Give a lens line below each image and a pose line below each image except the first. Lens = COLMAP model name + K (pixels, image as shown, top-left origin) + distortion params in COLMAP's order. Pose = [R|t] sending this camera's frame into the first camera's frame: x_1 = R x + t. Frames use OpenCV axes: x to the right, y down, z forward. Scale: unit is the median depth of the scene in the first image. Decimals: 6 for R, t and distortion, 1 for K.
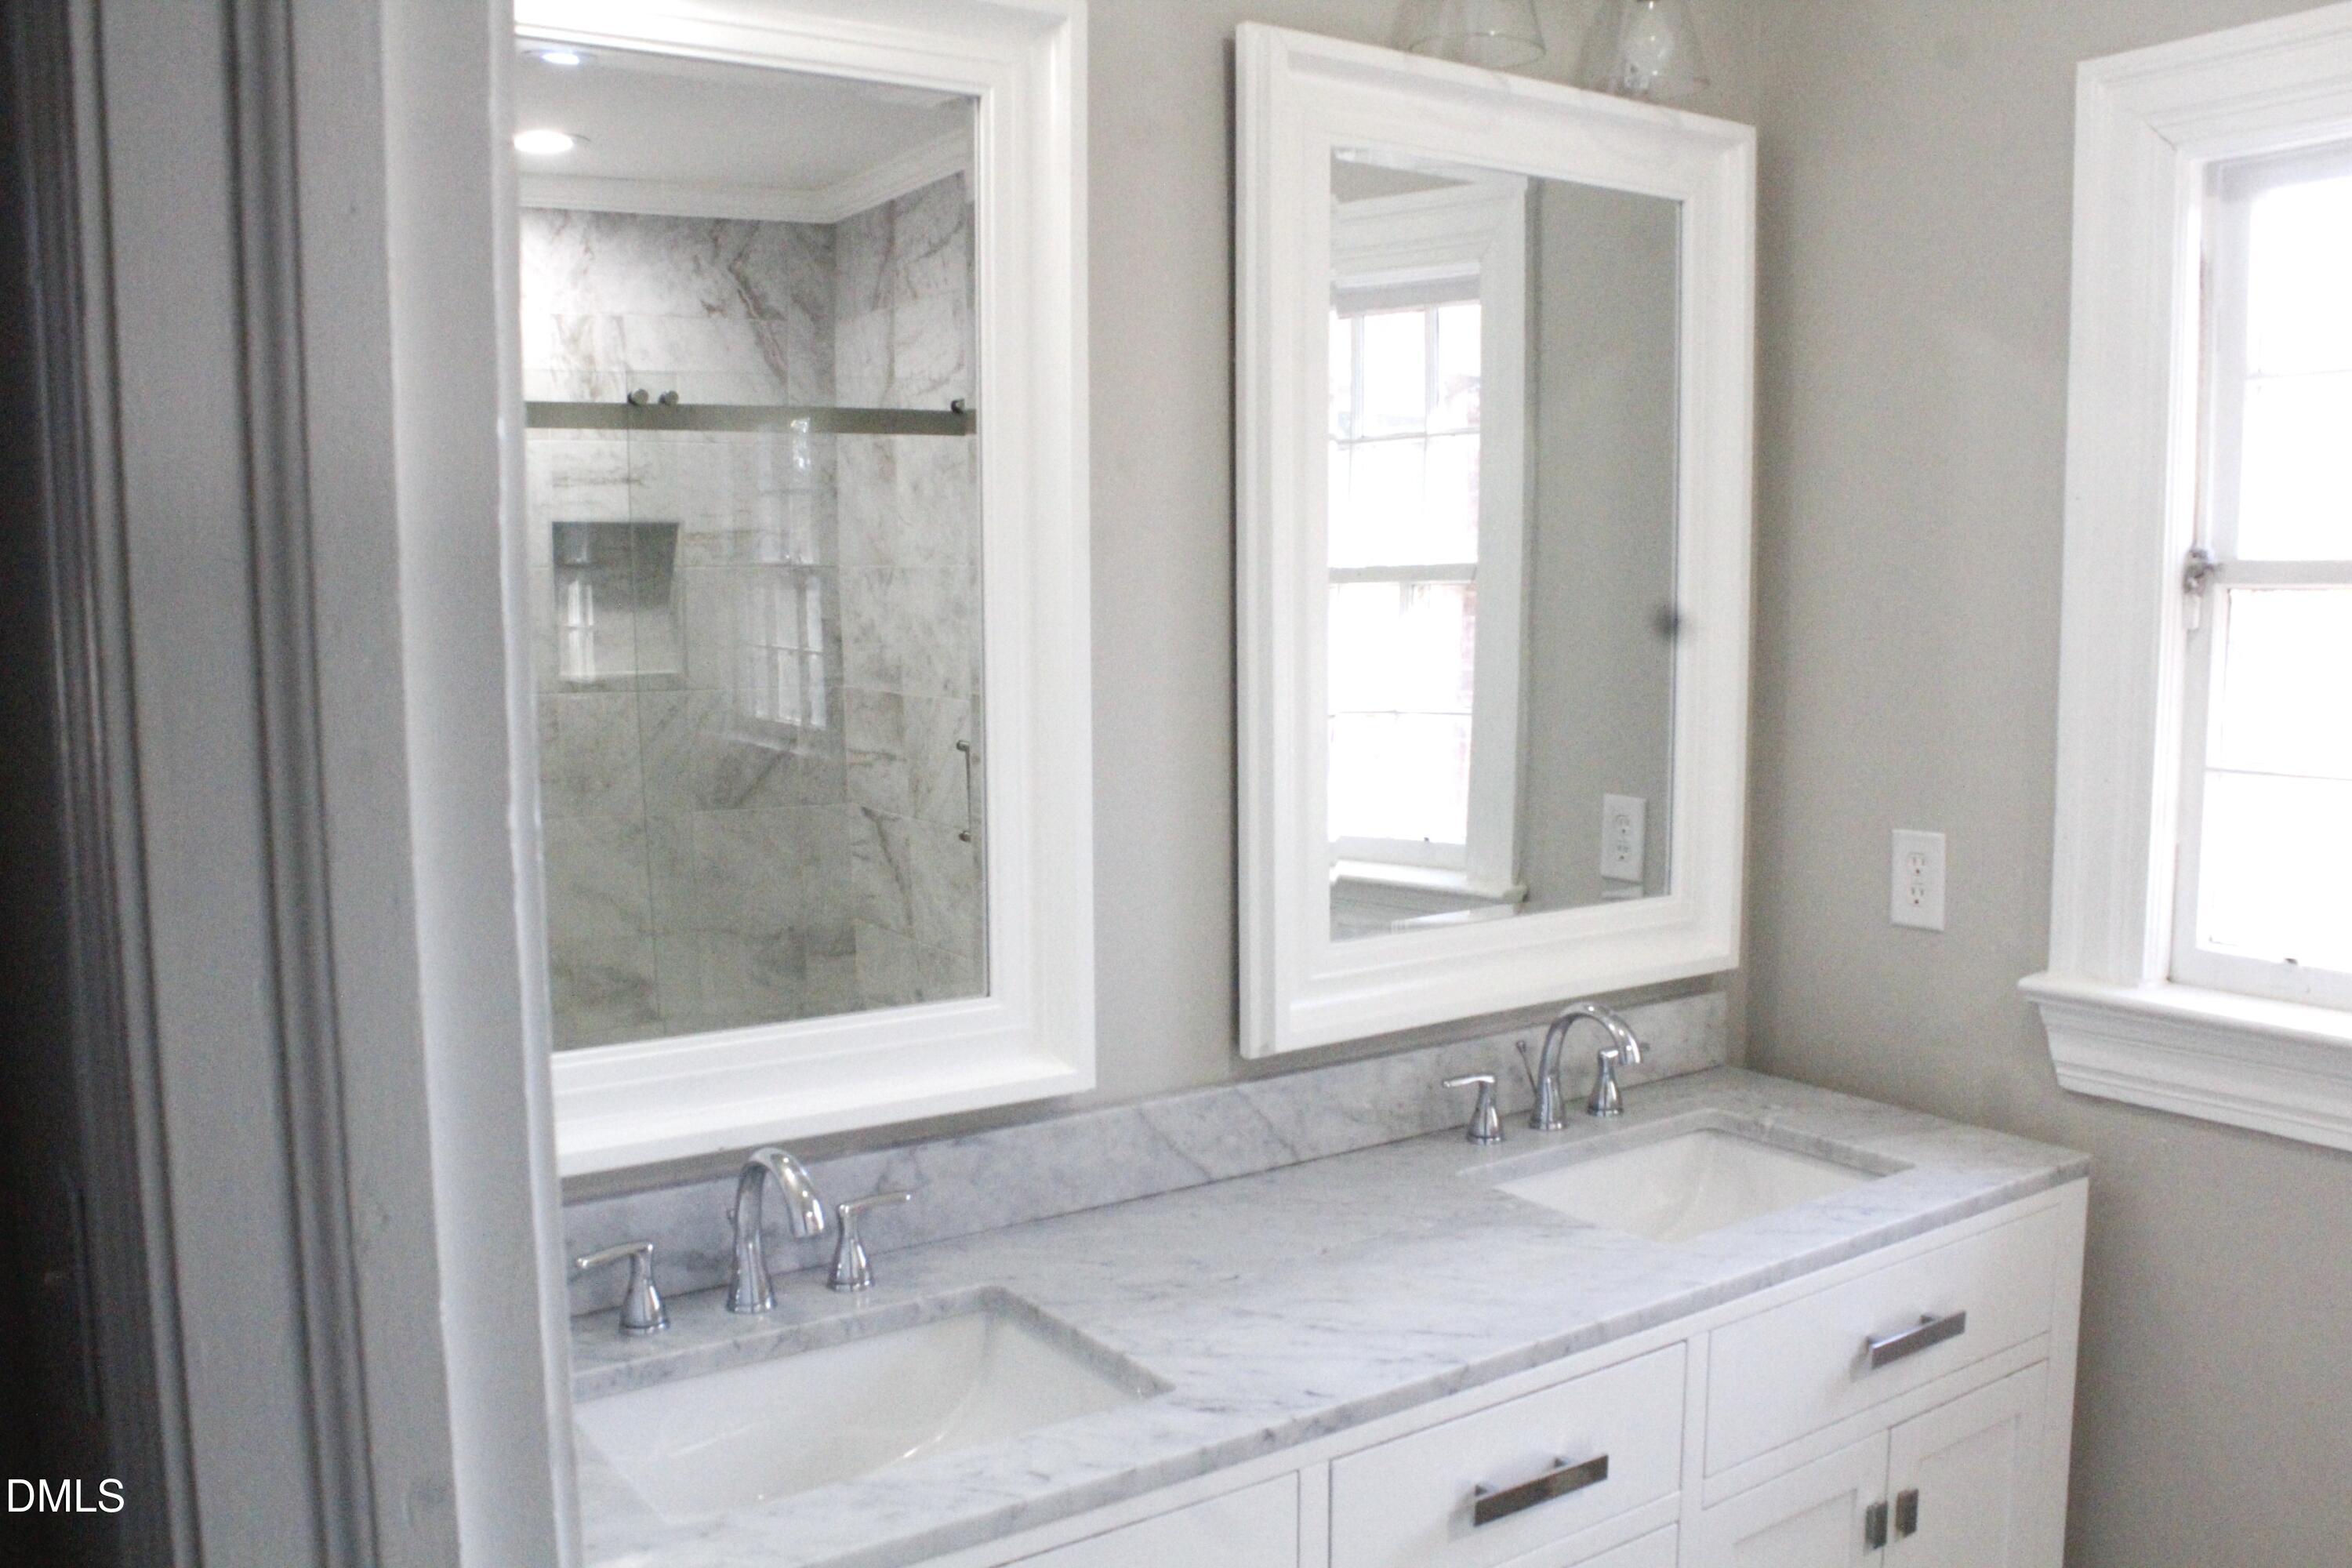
lens RADIAL K [[2000.7, 0, 1178.9], [0, 2000.7, 815.0], [0, 0, 1]] dist [-0.164053, 0.136940]
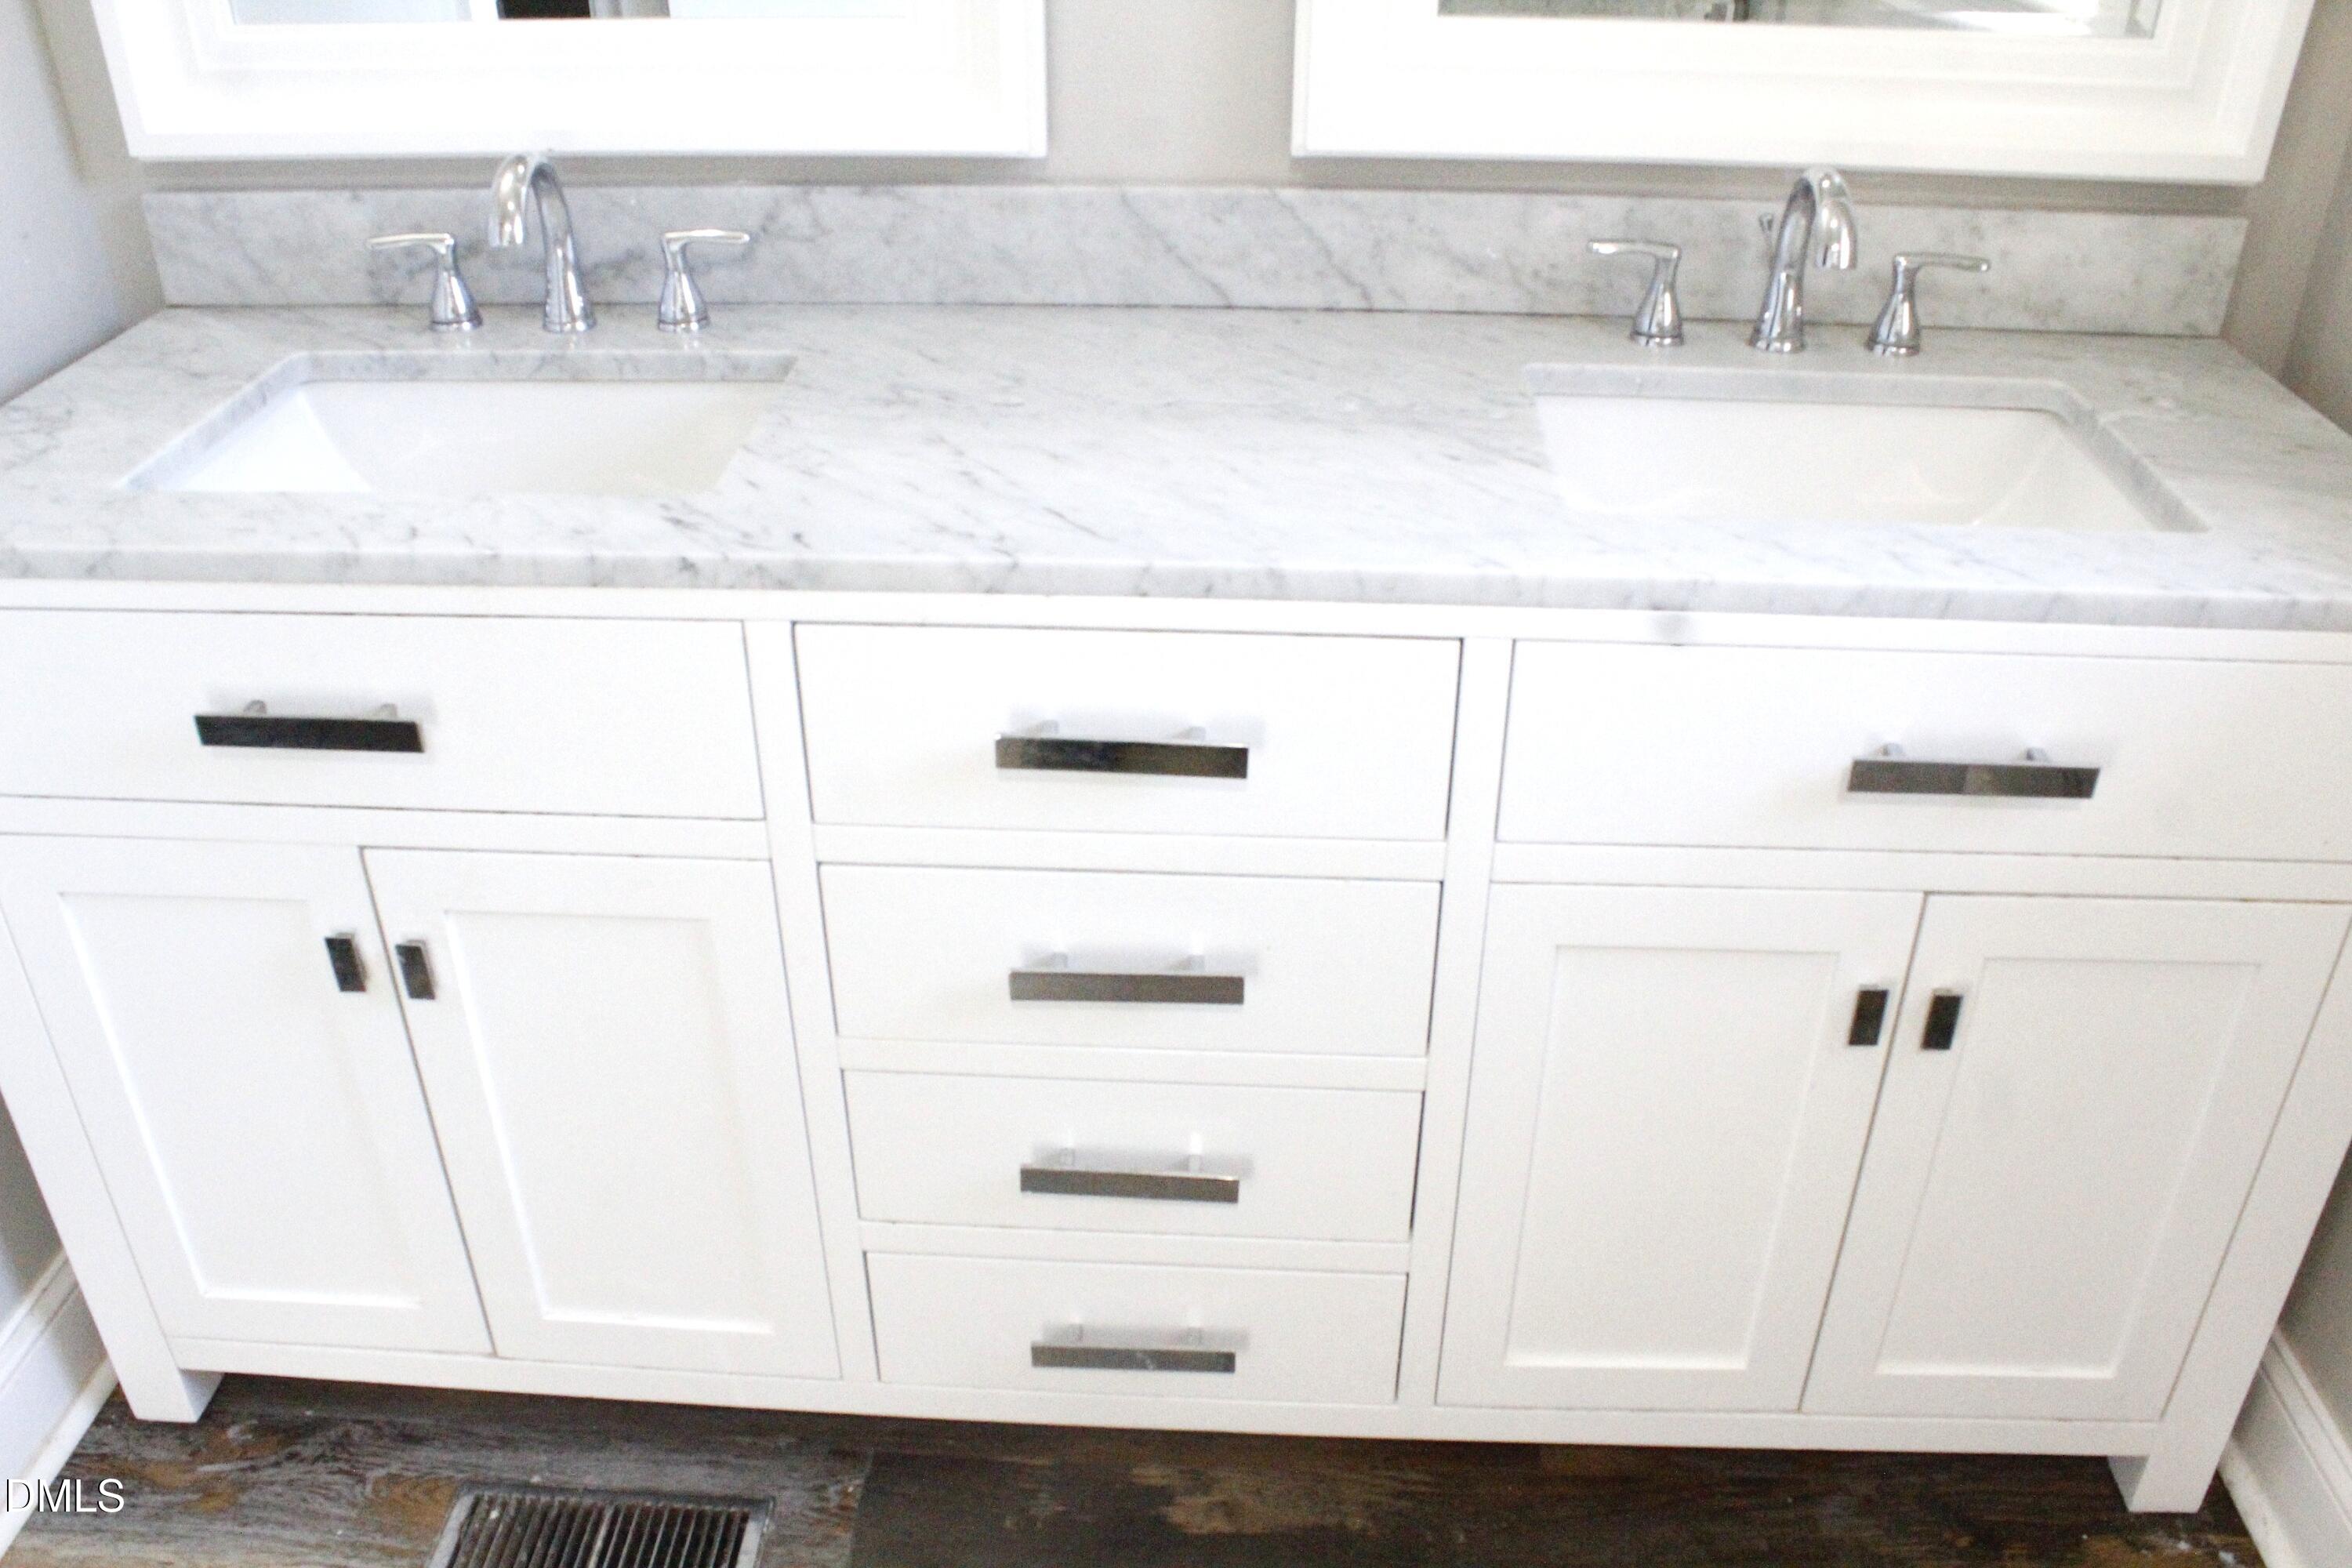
lens RADIAL K [[2000.7, 0, 1178.9], [0, 2000.7, 815.0], [0, 0, 1]] dist [-0.164053, 0.136940]
pose [[0.788715, 0.323016, -0.523058, 0.496647], [-0.079662, 0.897361, 0.434047, 0.027931], [0.609576, -0.300671, 0.733494, 0.370395]]
